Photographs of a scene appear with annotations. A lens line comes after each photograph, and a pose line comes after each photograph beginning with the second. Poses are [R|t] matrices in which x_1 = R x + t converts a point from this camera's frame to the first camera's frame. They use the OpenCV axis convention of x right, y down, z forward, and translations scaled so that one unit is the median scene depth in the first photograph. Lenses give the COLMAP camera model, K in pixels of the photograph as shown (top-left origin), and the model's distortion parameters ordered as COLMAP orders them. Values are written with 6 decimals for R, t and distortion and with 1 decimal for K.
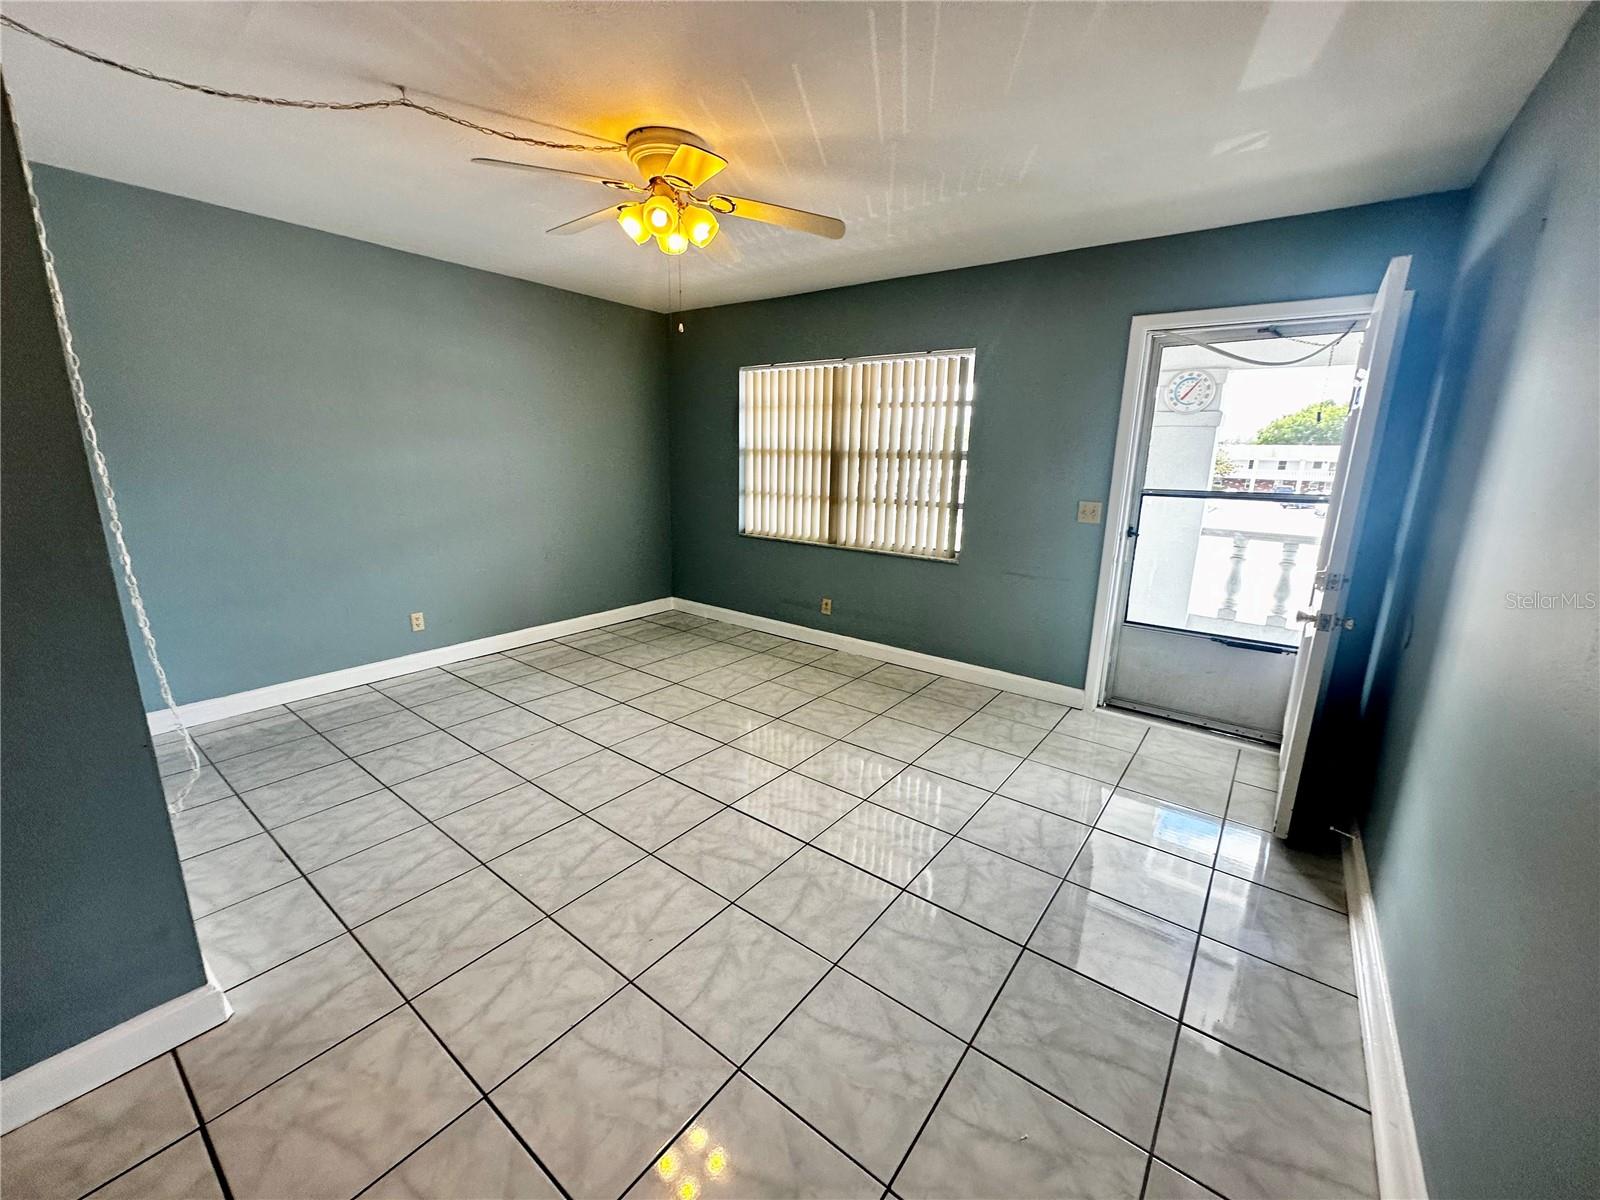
lens RADIAL K [[639.6, 0, 800.0], [0, 639.6, 600.0], [0, 0, 1]] dist [0.000668, 0.000246]
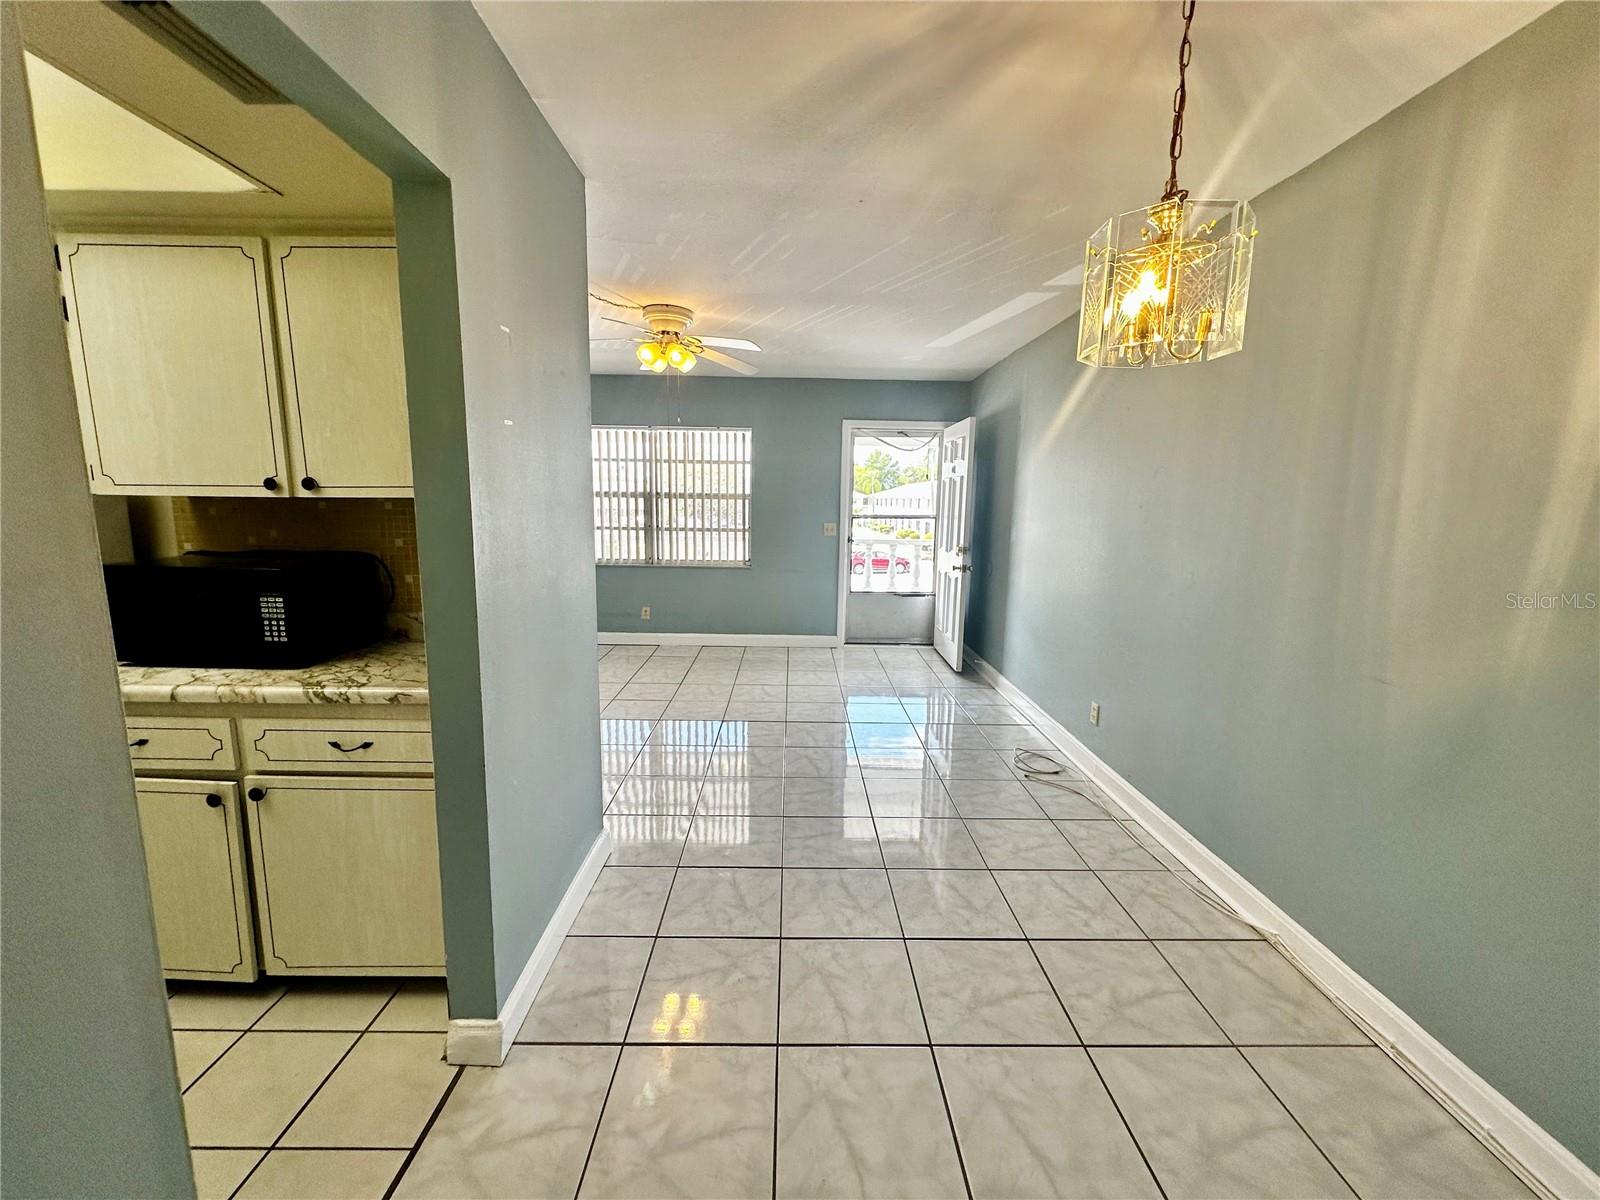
lens RADIAL K [[639.6, 0, 800.0], [0, 639.6, 600.0], [0, 0, 1]] dist [0.000668, 0.000246]
pose [[0.789421, -0.105152, 0.604778, -0.601244], [0.140528, 0.990012, -0.011299, 0.052031], [-0.597550, 0.093908, 0.796314, -0.262460]]
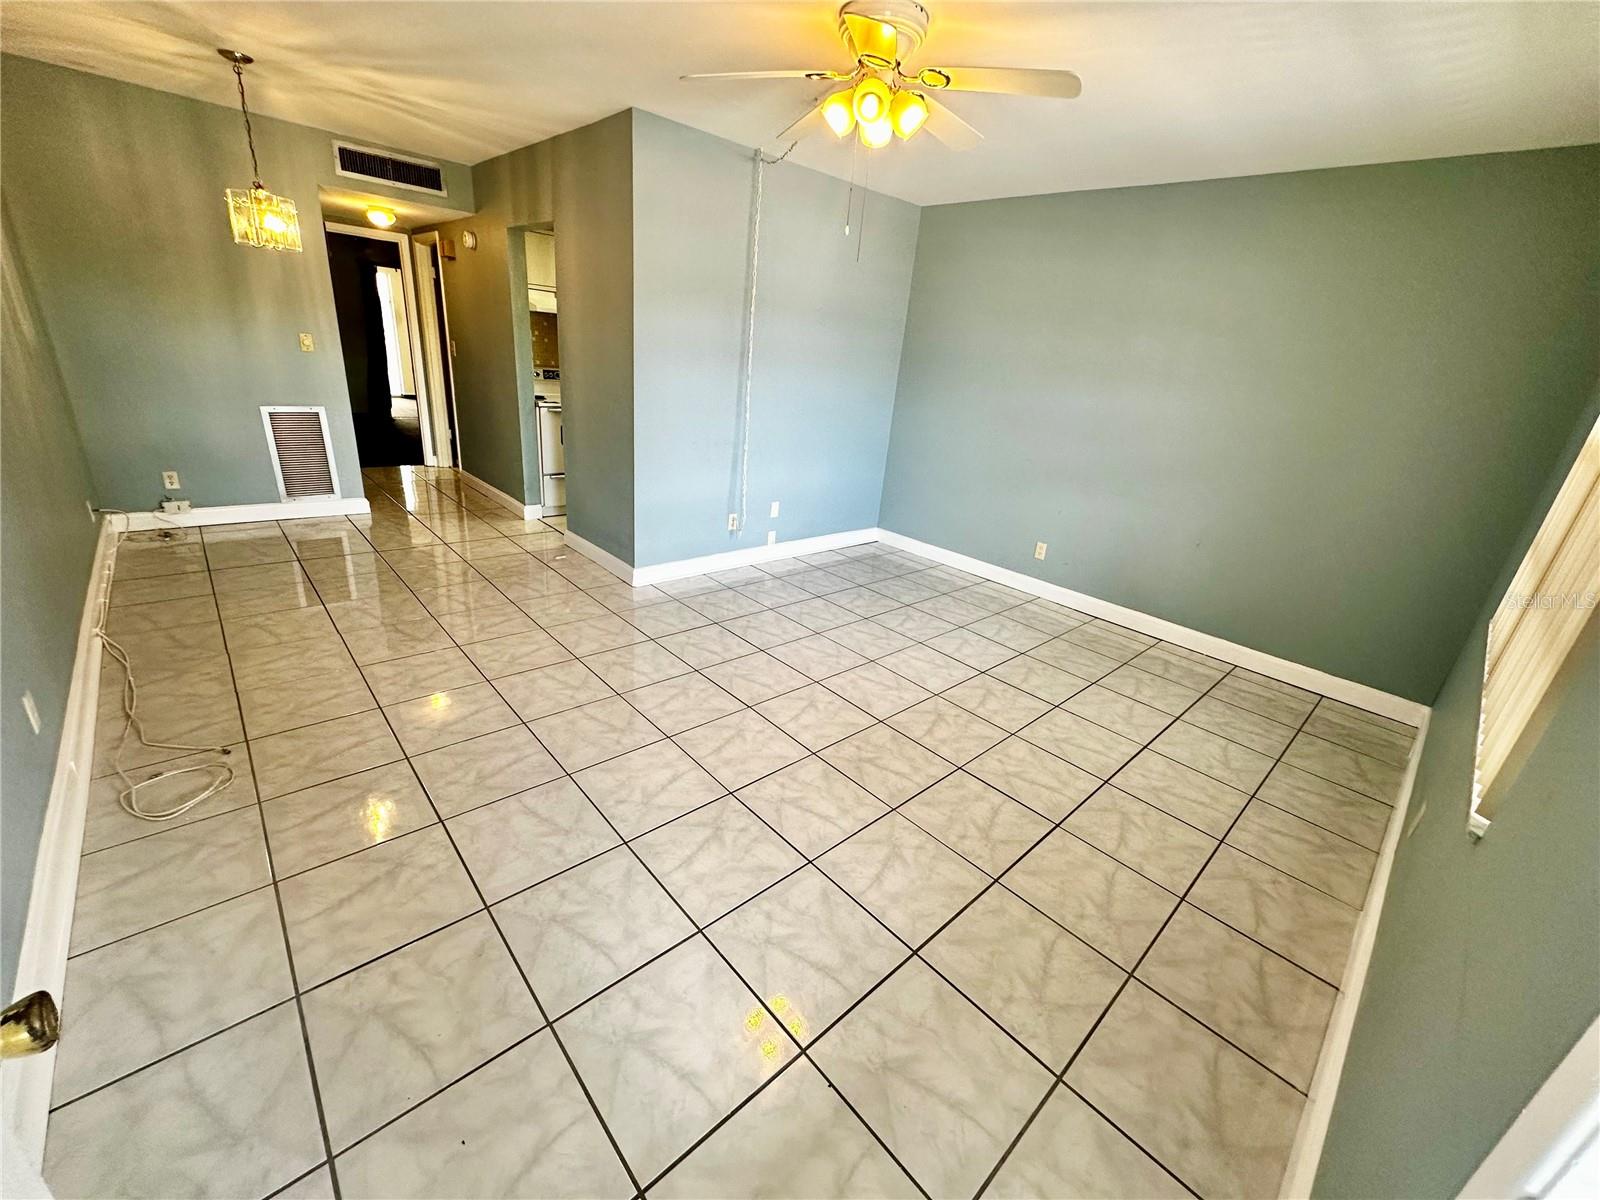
lens RADIAL K [[639.6, 0, 800.0], [0, 639.6, 600.0], [0, 0, 1]] dist [0.000668, 0.000246]
pose [[-0.170778, 0.320389, -0.931765, 0.561761], [-0.319175, 0.876678, 0.359947, -0.167009], [0.932181, 0.358867, -0.047457, 0.751631]]
